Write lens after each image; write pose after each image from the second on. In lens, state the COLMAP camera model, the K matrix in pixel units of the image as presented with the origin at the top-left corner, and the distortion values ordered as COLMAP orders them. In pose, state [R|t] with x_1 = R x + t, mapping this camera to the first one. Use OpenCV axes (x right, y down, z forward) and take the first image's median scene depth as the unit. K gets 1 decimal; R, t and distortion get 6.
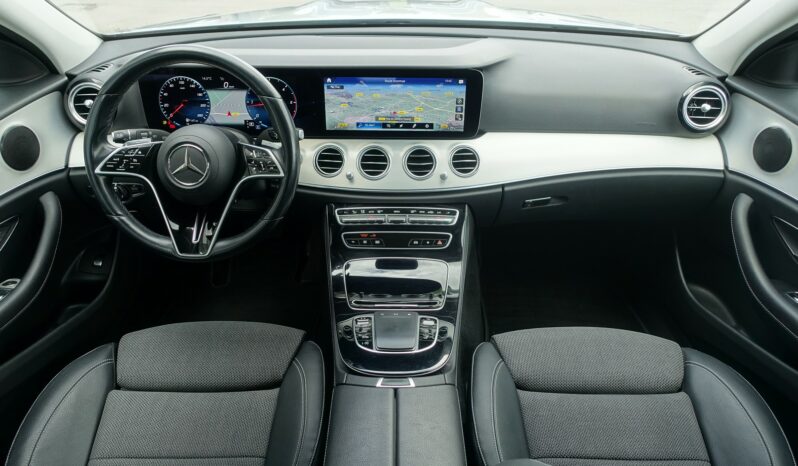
lens RADIAL K [[539.4, 0, 393.8], [0, 539.4, 232.3], [0, 0, 1]] dist [-0.003762, 0.009654]
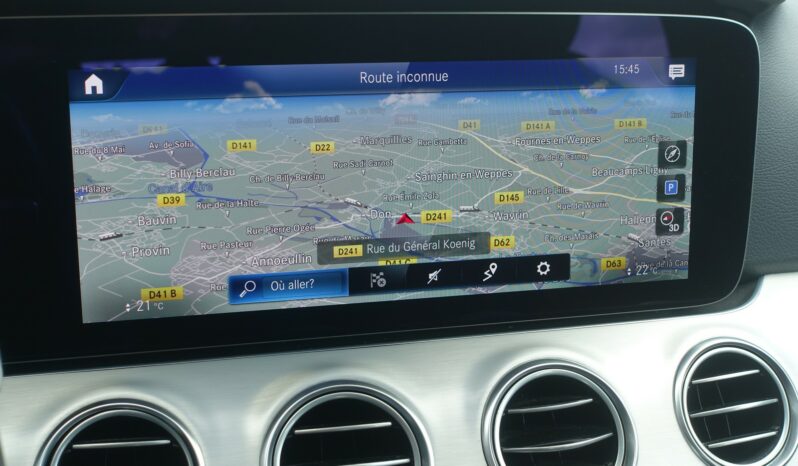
lens RADIAL K [[1263.0, 0, 401.9], [0, 1263.0, 230.4], [0, 0, 1]] dist [-0.090511, 0.000000]
pose [[0.956968, -0.066796, 0.282401, -0.144977], [0.129069, 0.969566, -0.208043, -0.113244], [-0.259910, 0.235540, 0.936465, 0.531794]]
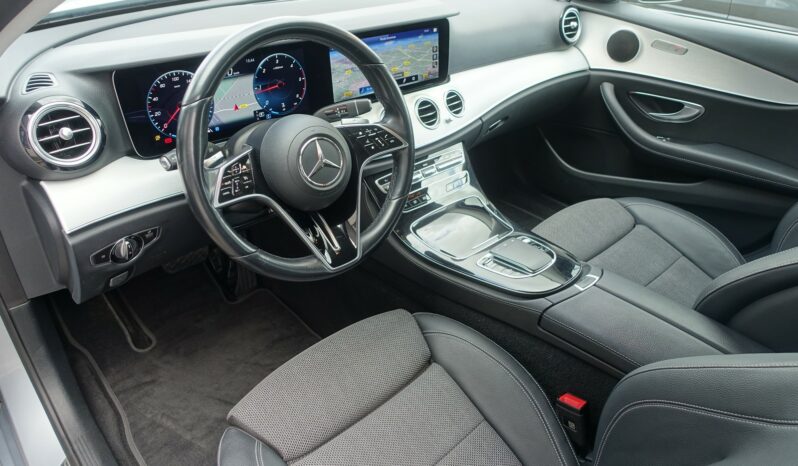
lens RADIAL K [[539.4, 0, 395.2], [0, 539.4, 232.2], [0, 0, 1]] dist [-0.003762, 0.009654]
pose [[0.738310, -0.346336, 0.578749, -0.675179], [0.316365, 0.935667, 0.156338, -0.096783], [-0.595661, 0.067670, 0.800380, 0.223017]]
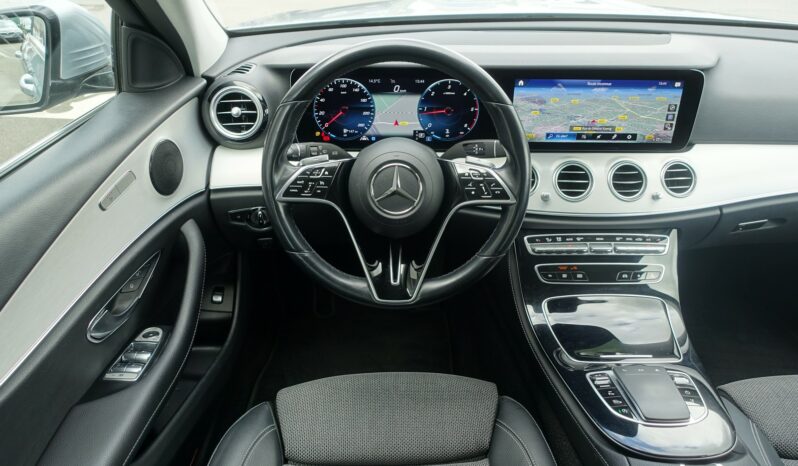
lens RADIAL K [[539.4, 0, 398.6], [0, 539.4, 232.6], [0, 0, 1]] dist [-0.003762, 0.009654]
pose [[0.999778, -0.007130, 0.019821, -0.324872], [0.007212, 0.999966, -0.004022, -0.047336], [-0.019791, 0.004164, 0.999795, 0.166386]]
